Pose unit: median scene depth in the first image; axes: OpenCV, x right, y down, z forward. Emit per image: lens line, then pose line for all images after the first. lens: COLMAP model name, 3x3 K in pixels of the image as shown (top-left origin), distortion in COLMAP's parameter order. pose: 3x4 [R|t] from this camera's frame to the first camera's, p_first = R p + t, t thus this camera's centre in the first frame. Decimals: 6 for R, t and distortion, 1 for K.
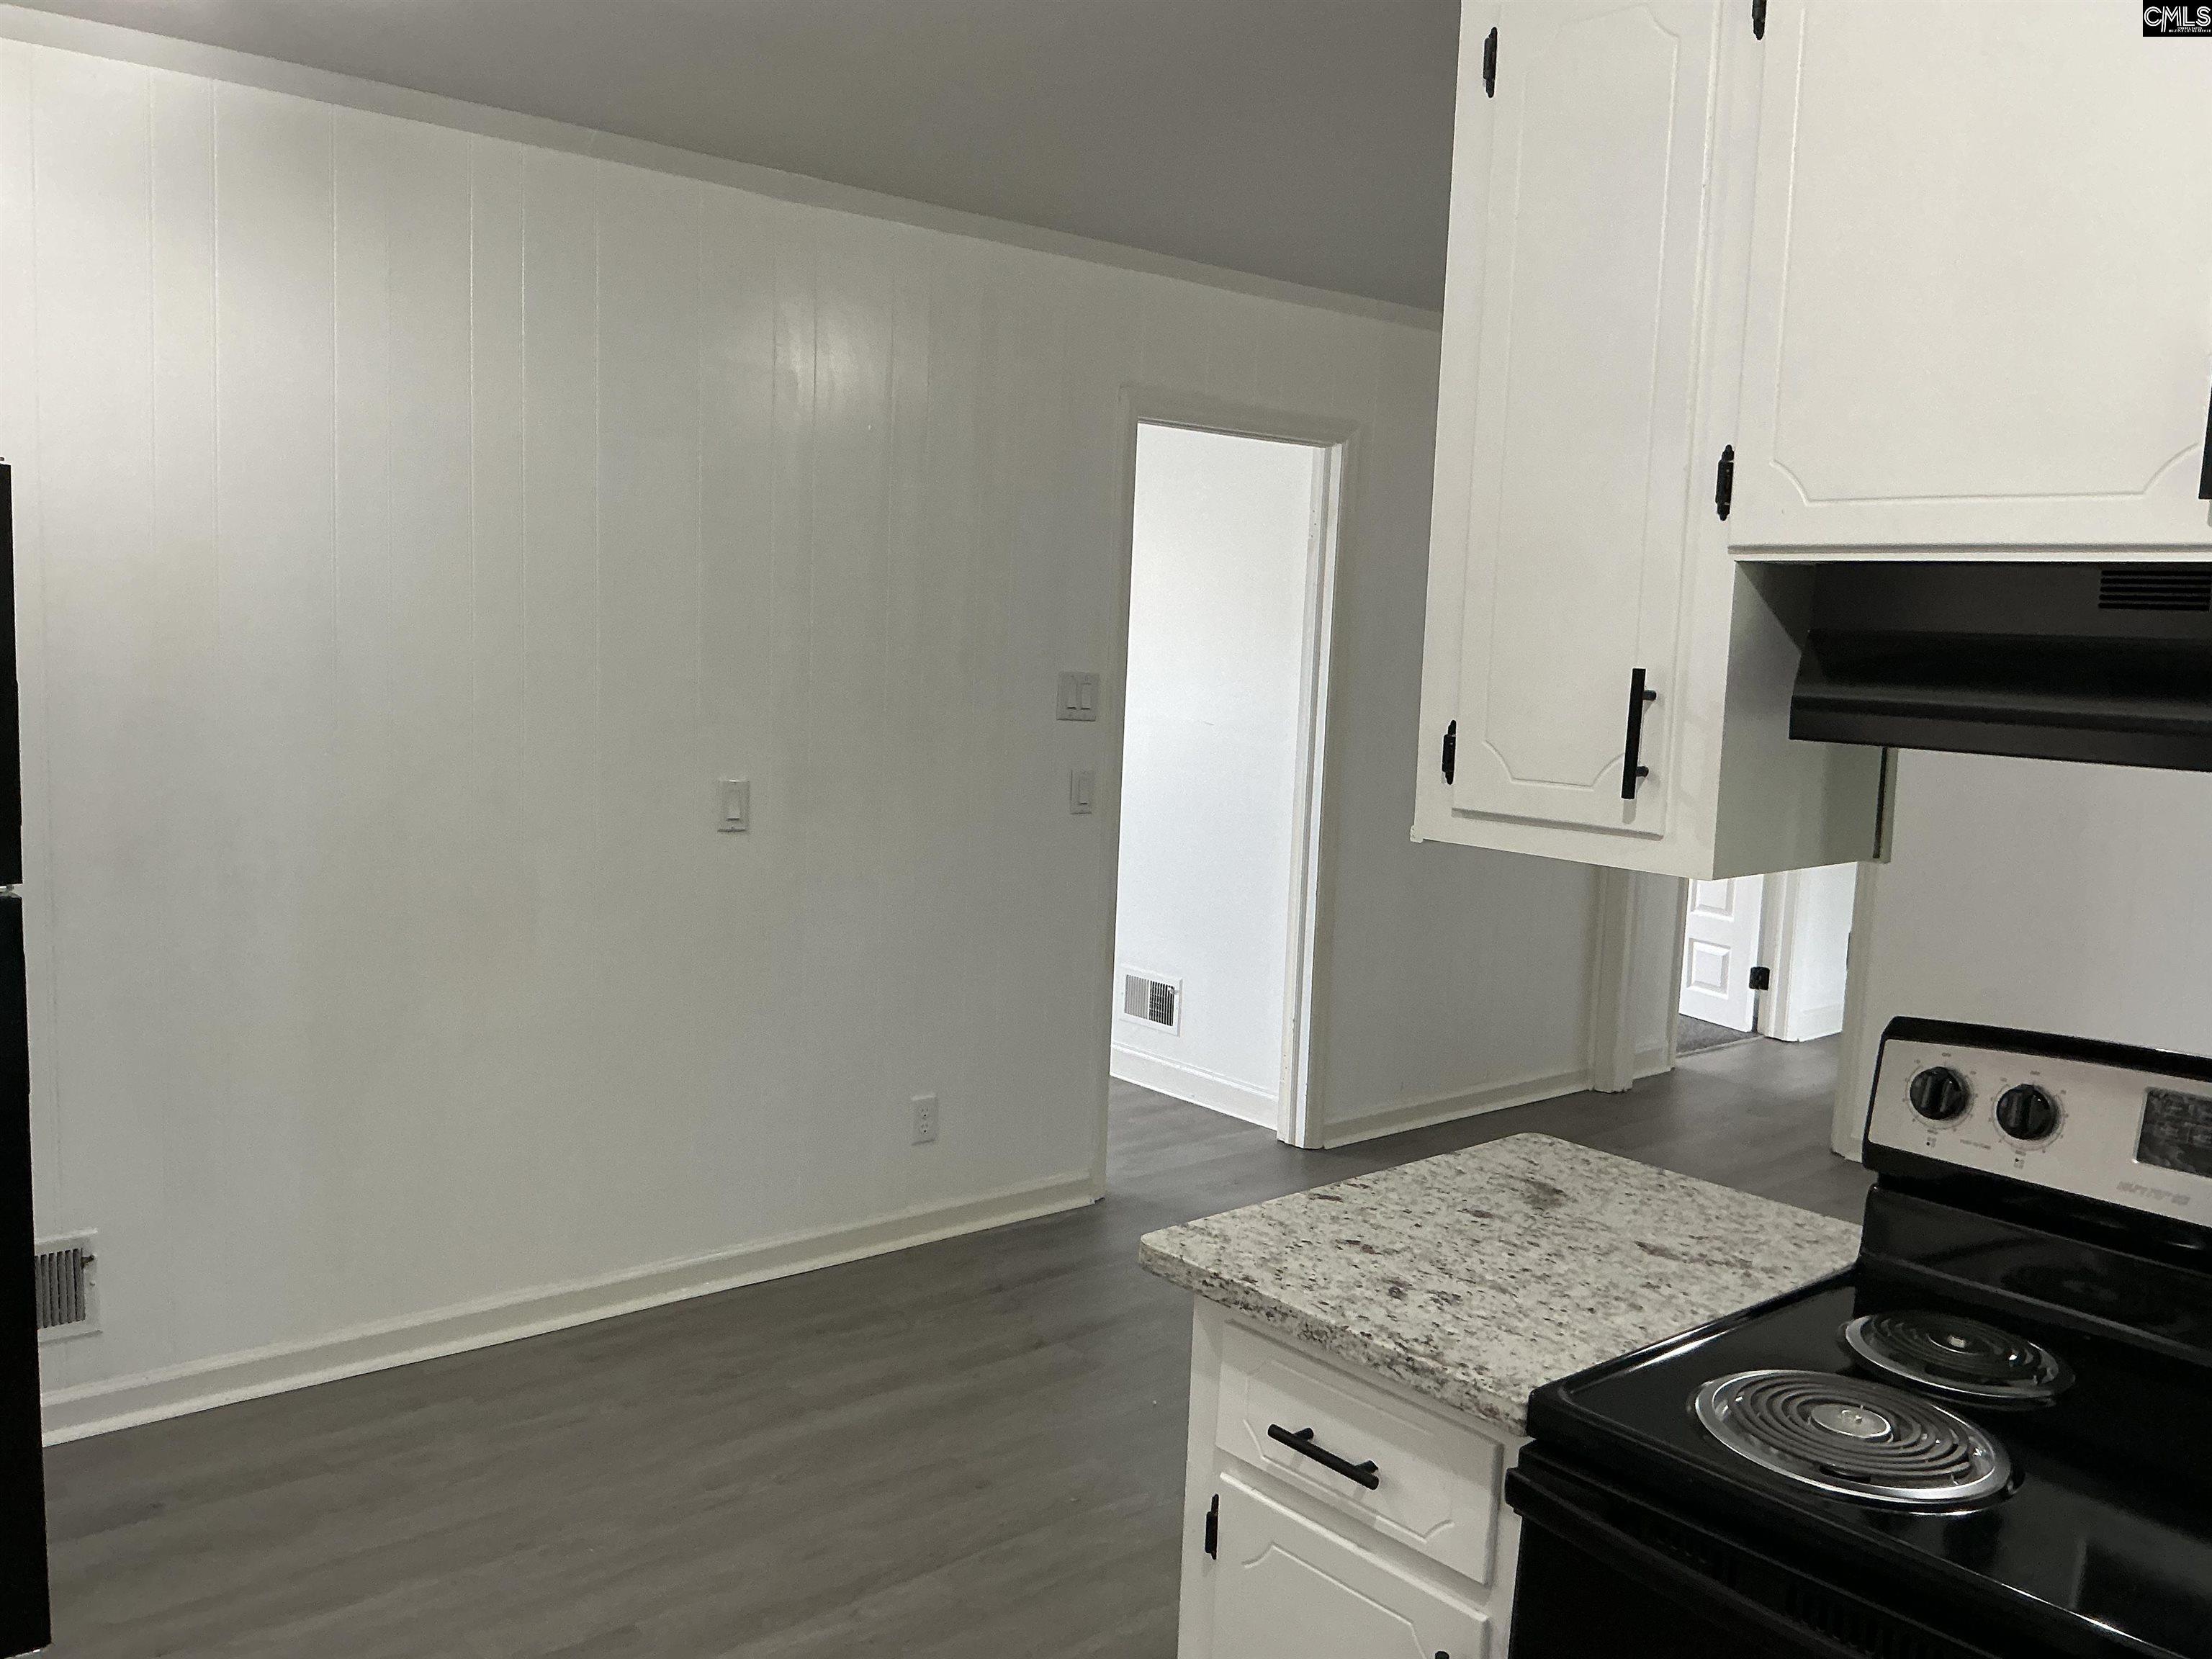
lens RADIAL K [[1831.3, 0, 1106.0], [0, 1831.3, 829.5], [0, 0, 1]] dist [0.001779, -0.087736]
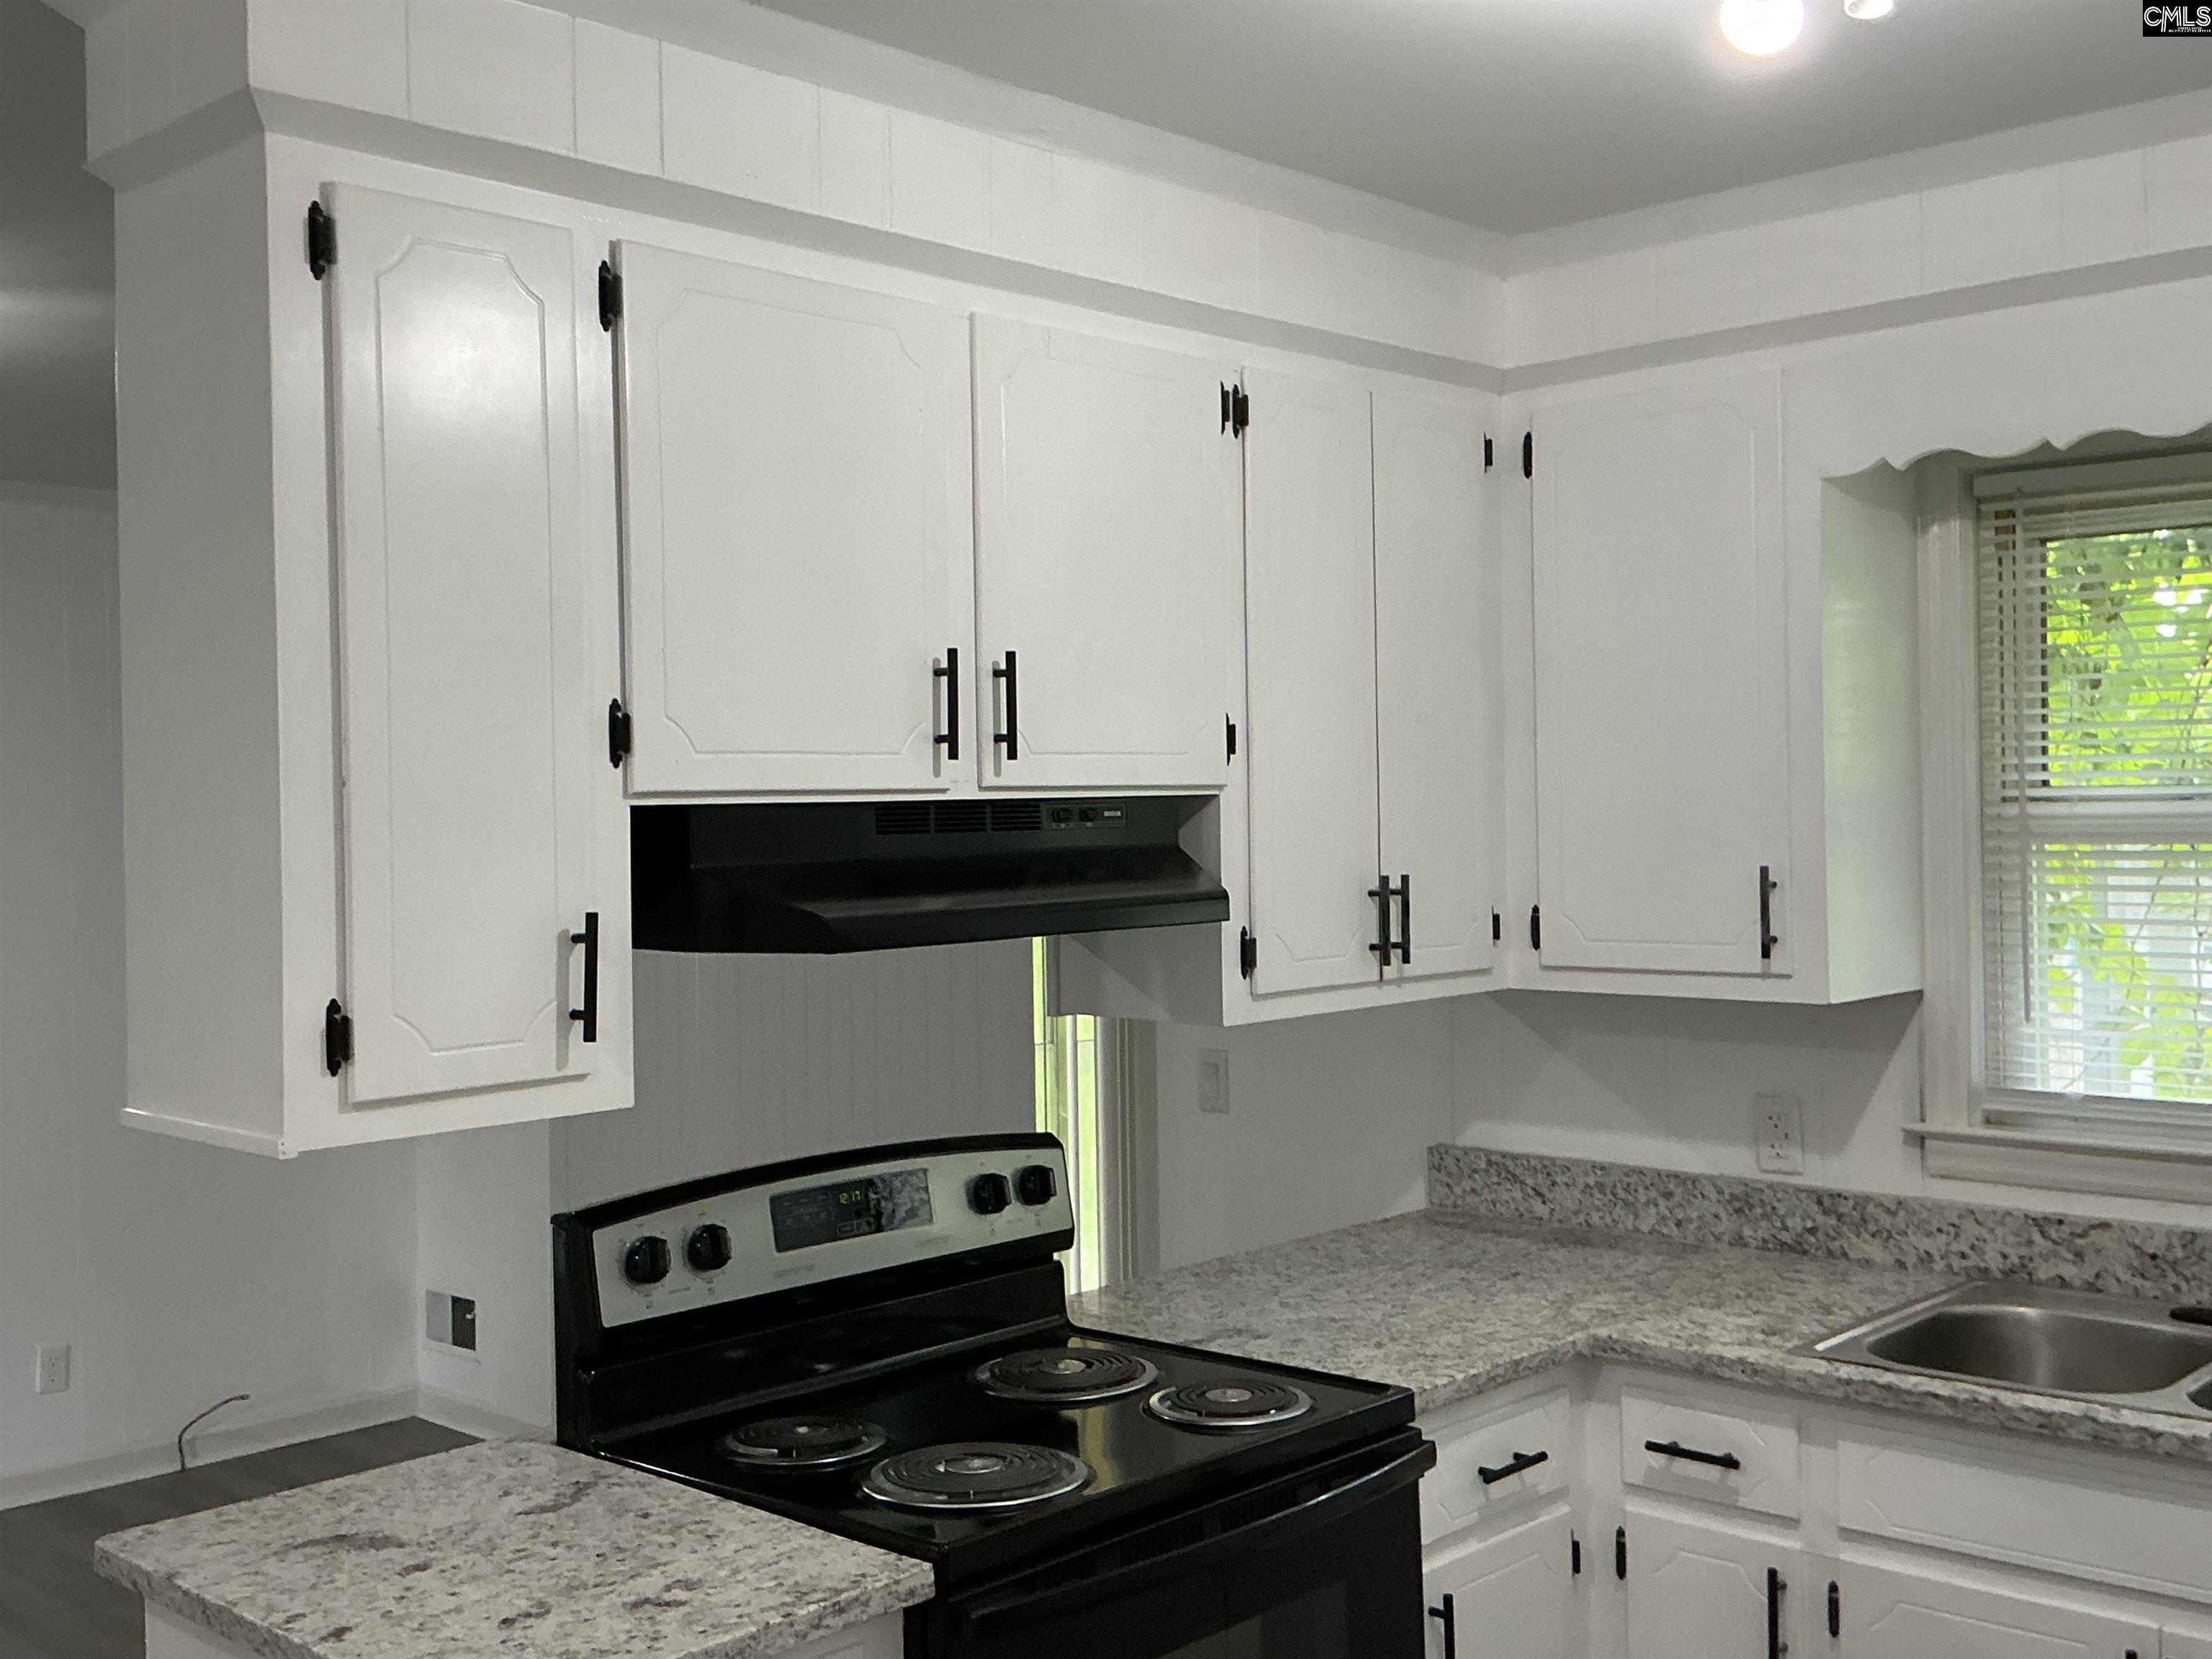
lens RADIAL K [[2257.1, 0, 1106.0], [0, 2257.1, 829.5], [0, 0, 1]] dist [0.011158, -0.046448]
pose [[-0.125534, -0.048283, 0.990914, -0.937190], [0.127425, 0.989757, 0.064369, -0.171249], [-0.983872, 0.134348, -0.118095, 0.827012]]
